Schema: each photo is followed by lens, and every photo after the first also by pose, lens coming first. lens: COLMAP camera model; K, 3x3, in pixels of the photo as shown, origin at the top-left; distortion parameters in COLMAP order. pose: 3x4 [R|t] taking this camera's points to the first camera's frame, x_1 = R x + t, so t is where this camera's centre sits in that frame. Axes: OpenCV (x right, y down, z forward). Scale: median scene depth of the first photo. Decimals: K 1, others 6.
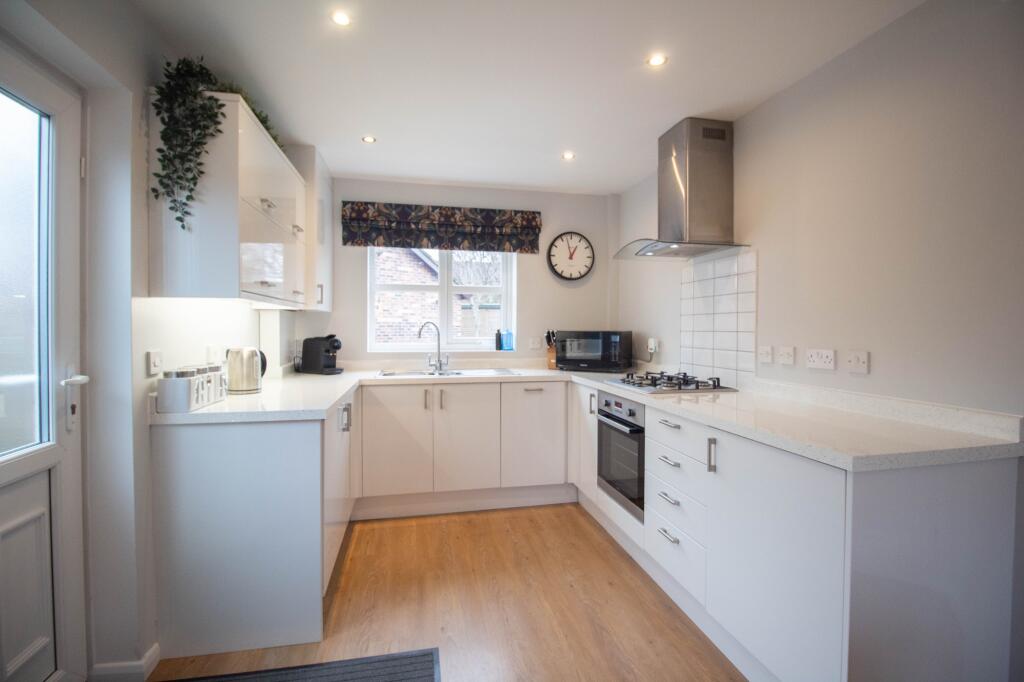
lens RADIAL K [[477.8, 0, 512.0], [0, 477.8, 341.0], [0, 0, 1]] dist [-0.001135, -0.000076]
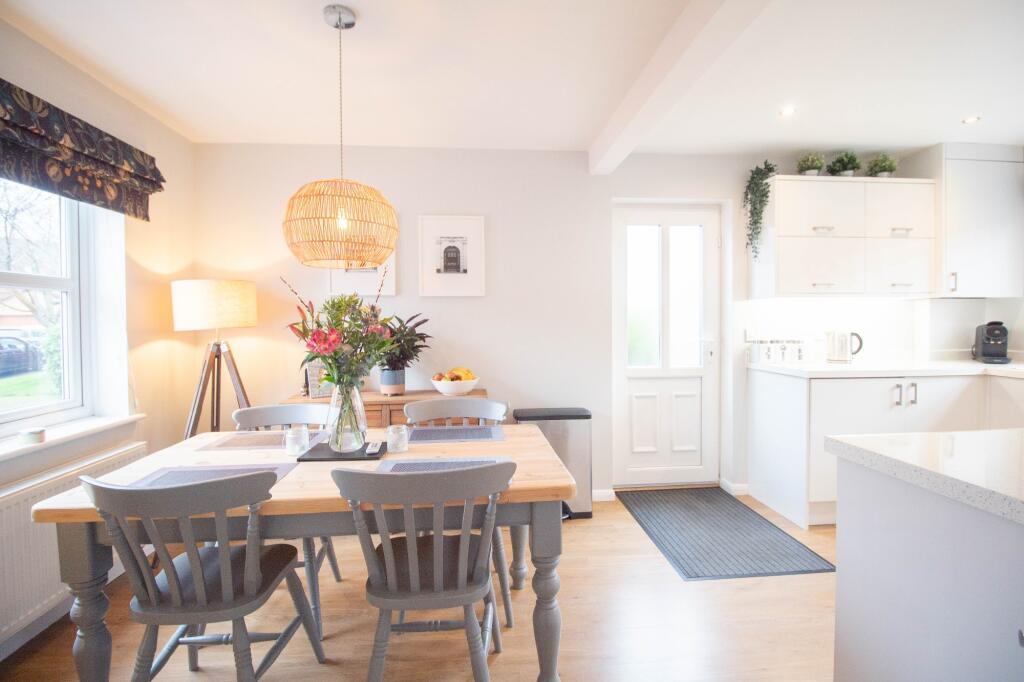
lens RADIAL K [[481.5, 0, 515.8], [0, 481.5, 329.2], [0, 0, 1]] dist [-0.002839, -0.000461]
pose [[-0.119677, 0.017242, -0.992663, 1.234952], [-0.021631, 0.999567, 0.019970, 0.005321], [0.992577, 0.023862, -0.119253, 0.321373]]
